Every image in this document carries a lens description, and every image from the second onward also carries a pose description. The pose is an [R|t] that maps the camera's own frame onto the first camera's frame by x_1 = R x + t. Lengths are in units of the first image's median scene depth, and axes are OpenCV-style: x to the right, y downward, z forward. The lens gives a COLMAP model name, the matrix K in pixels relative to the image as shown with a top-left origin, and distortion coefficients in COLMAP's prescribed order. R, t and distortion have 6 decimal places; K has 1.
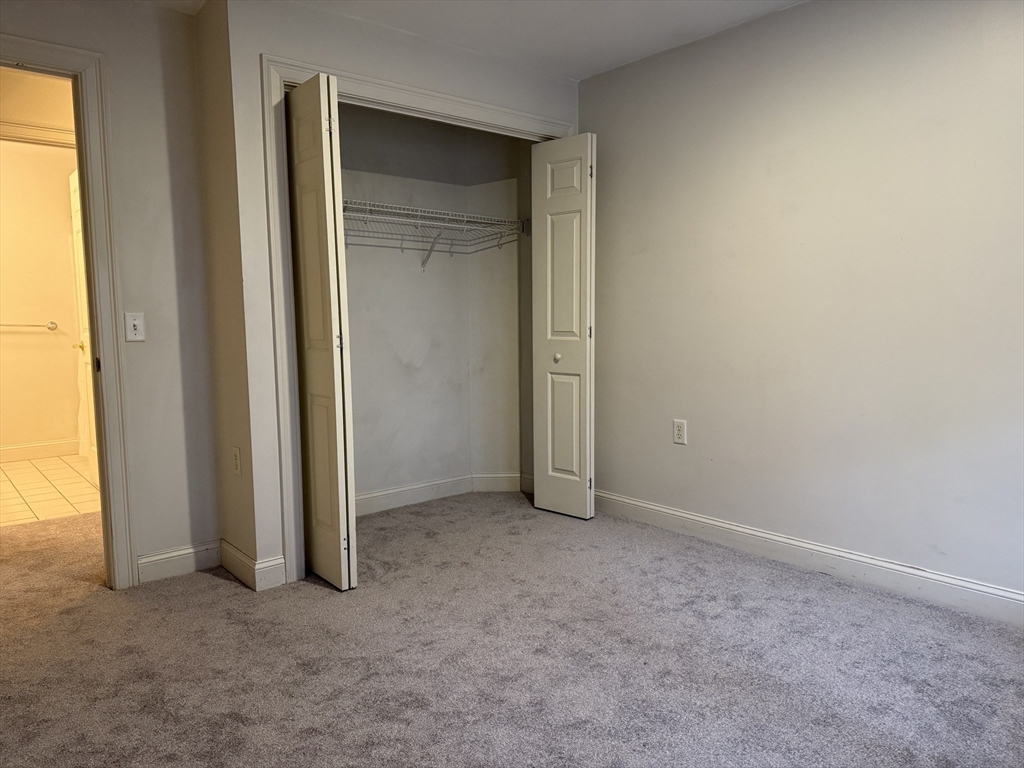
lens RADIAL K [[706.9, 0, 512.0], [0, 706.9, 384.0], [0, 0, 1]] dist [0.095755, -0.122638]
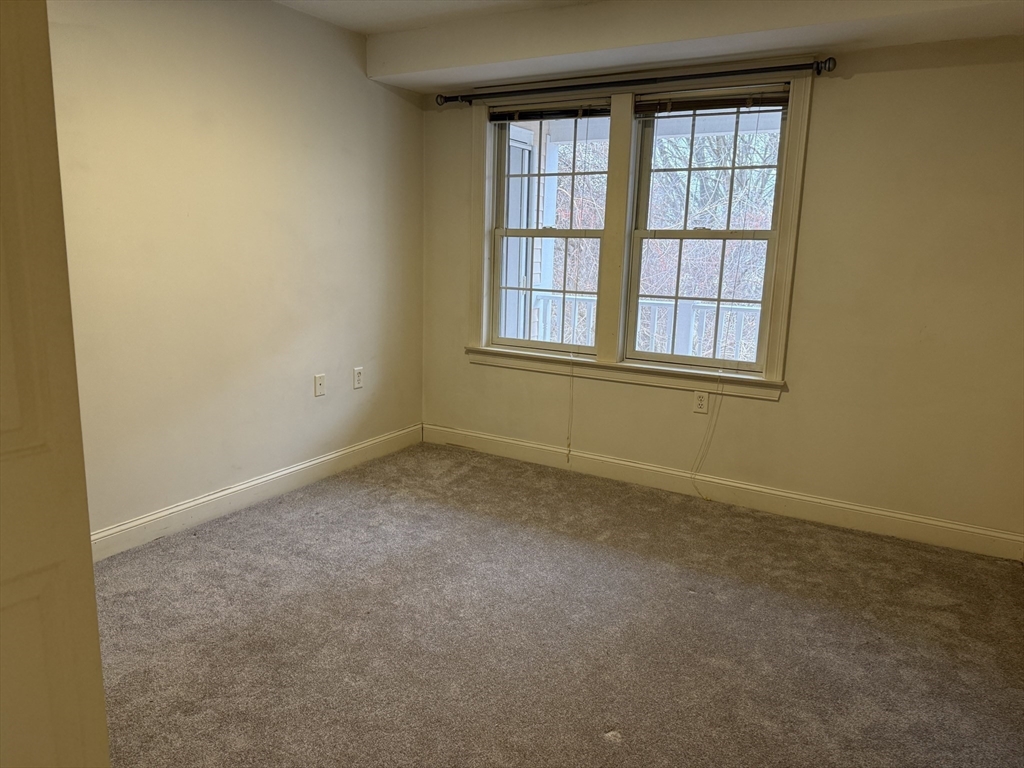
lens RADIAL K [[706.9, 0, 512.0], [0, 706.9, 384.0], [0, 0, 1]] dist [0.095755, -0.122638]
pose [[-0.304826, -0.186501, 0.933969, -0.707423], [0.078859, 0.972330, 0.219899, -0.151266], [-0.949138, 0.140683, -0.281684, 0.871520]]
